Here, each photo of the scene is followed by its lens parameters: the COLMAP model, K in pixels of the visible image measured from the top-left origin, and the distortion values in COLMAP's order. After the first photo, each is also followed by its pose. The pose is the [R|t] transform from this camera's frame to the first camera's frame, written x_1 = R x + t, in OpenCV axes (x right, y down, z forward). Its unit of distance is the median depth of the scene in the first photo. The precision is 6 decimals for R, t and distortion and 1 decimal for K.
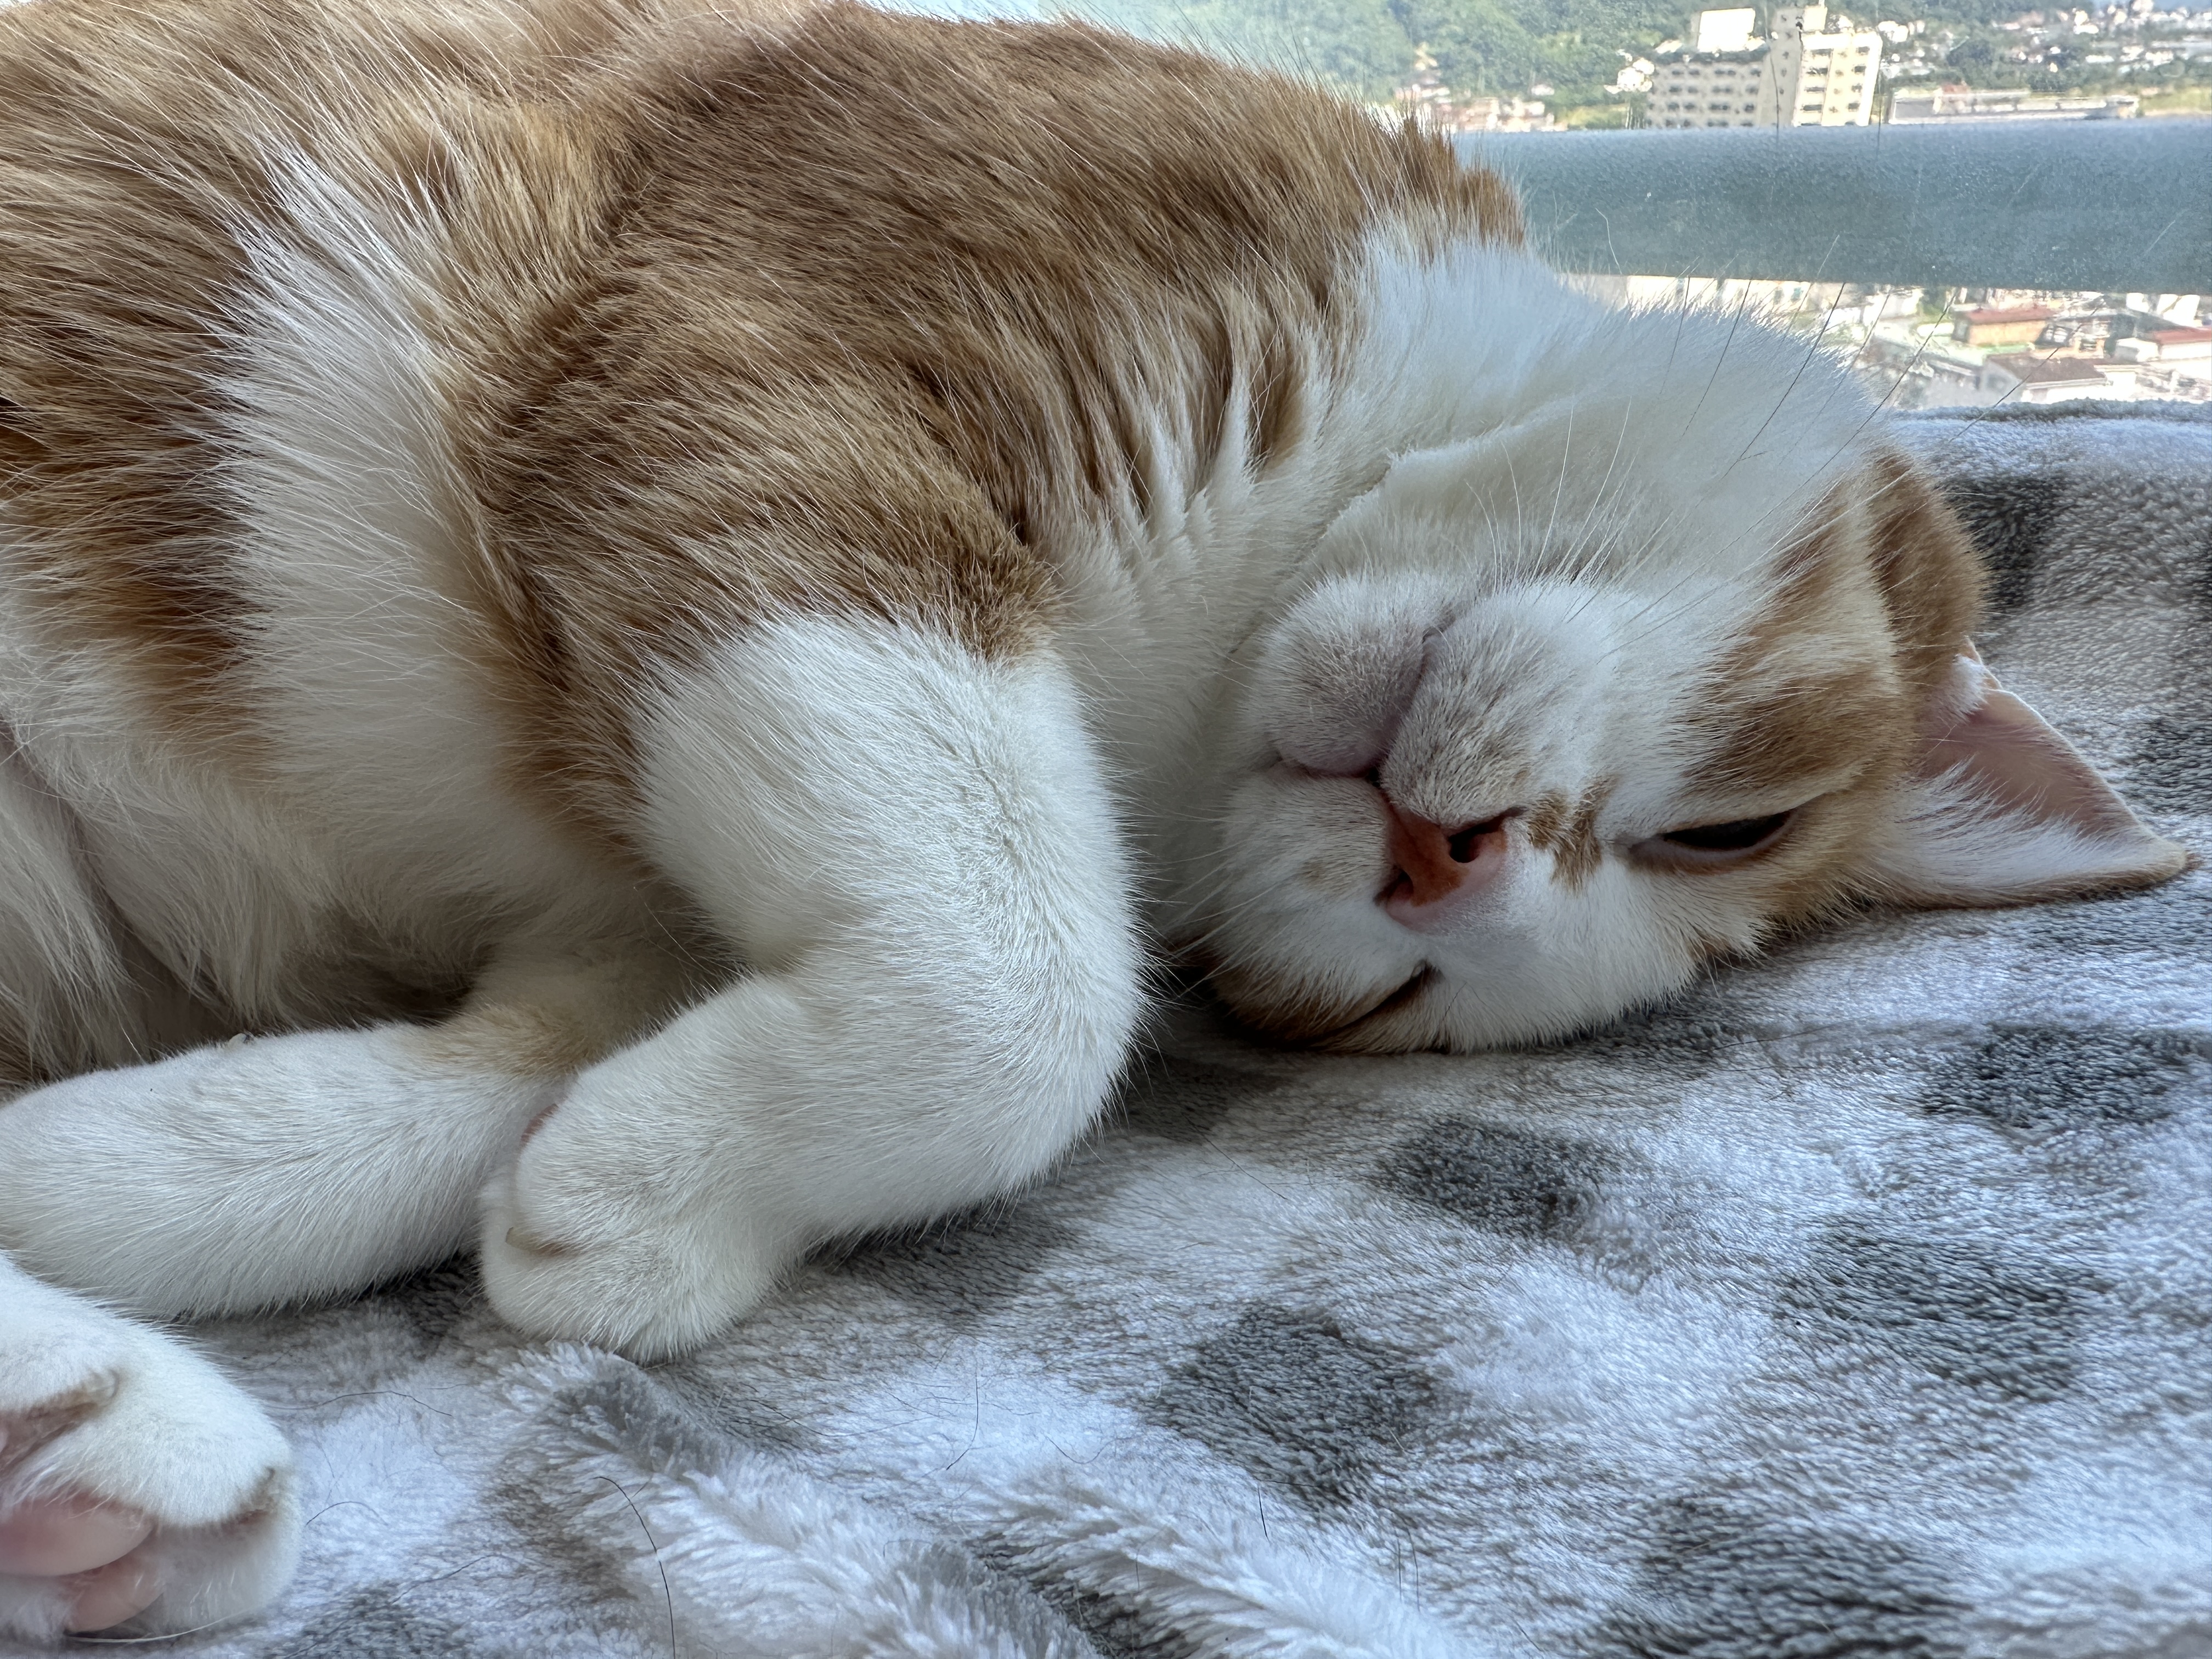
lens RADIAL K [[1527.1, 0, 1110.4], [0, 1527.1, 921.7], [0, 0, 1]] dist [0.004496, 0.000597]
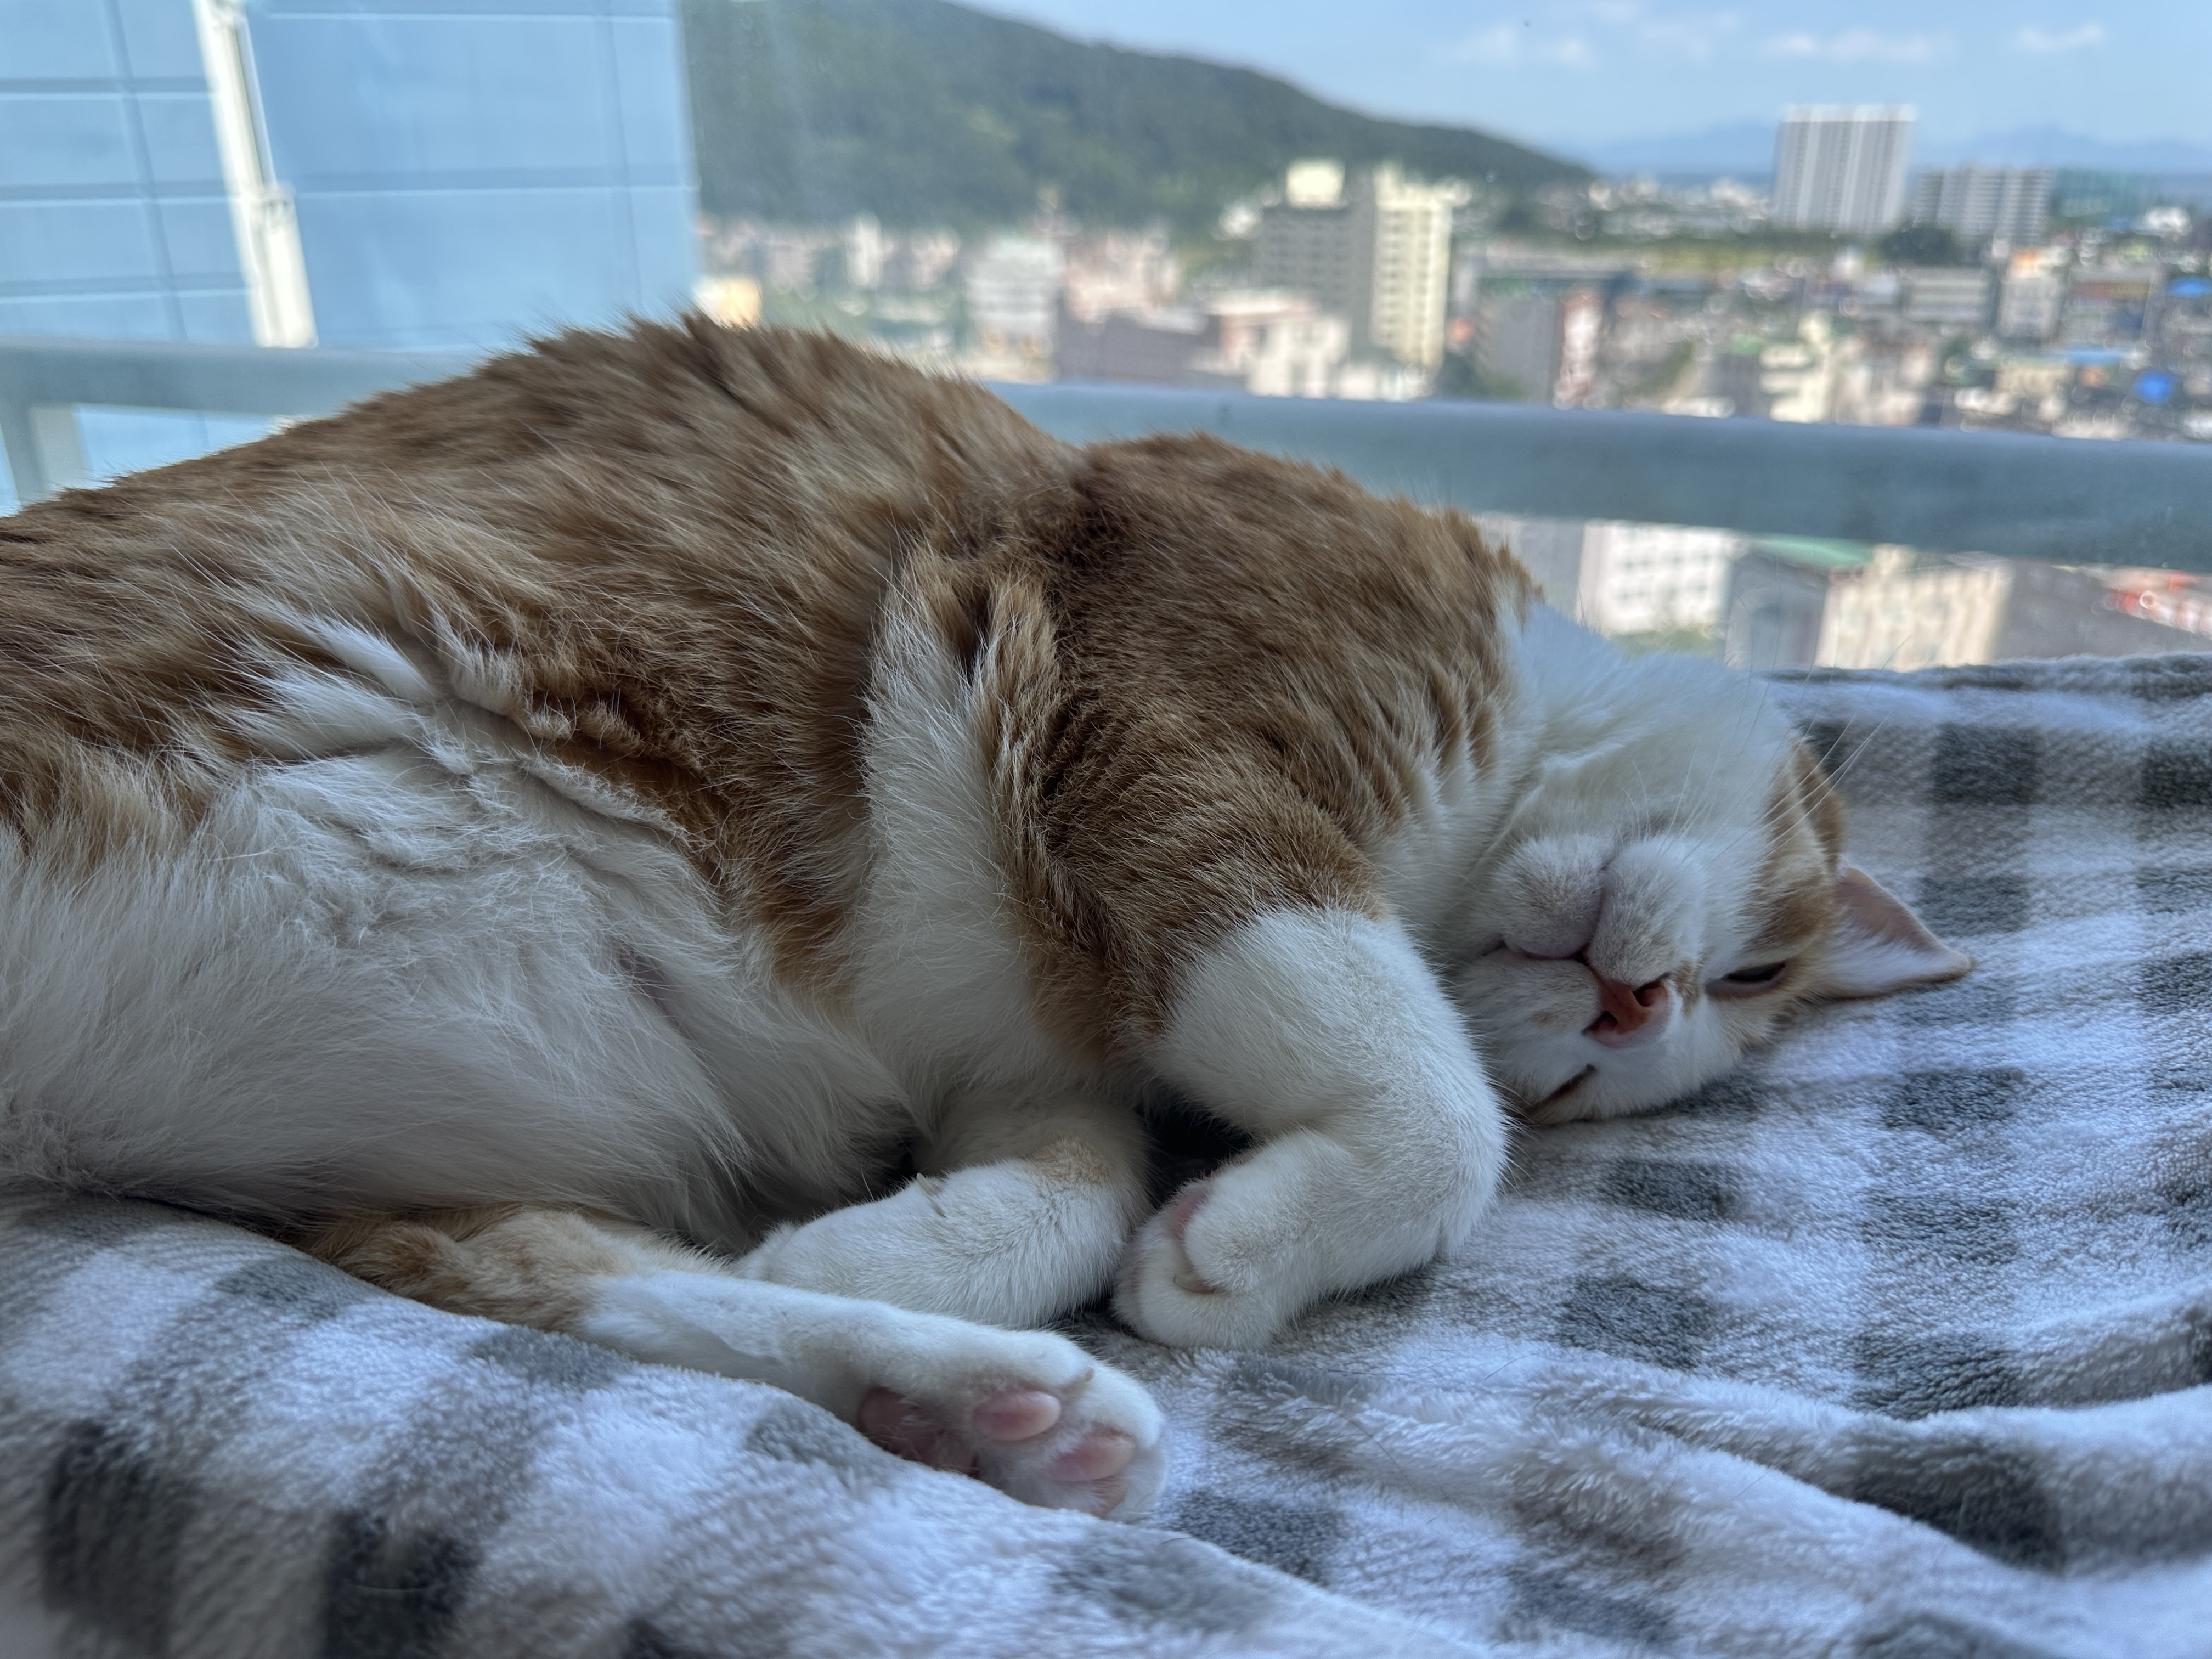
lens RADIAL K [[1605.5, 0, 1108.3], [0, 1605.5, 807.6], [0, 0, 1]] dist [-0.012393, -0.005296]
pose [[0.971541, -0.048110, 0.231934, -0.802735], [0.078217, 0.989392, -0.122412, -0.090292], [-0.223584, 0.137070, 0.964998, -0.675370]]
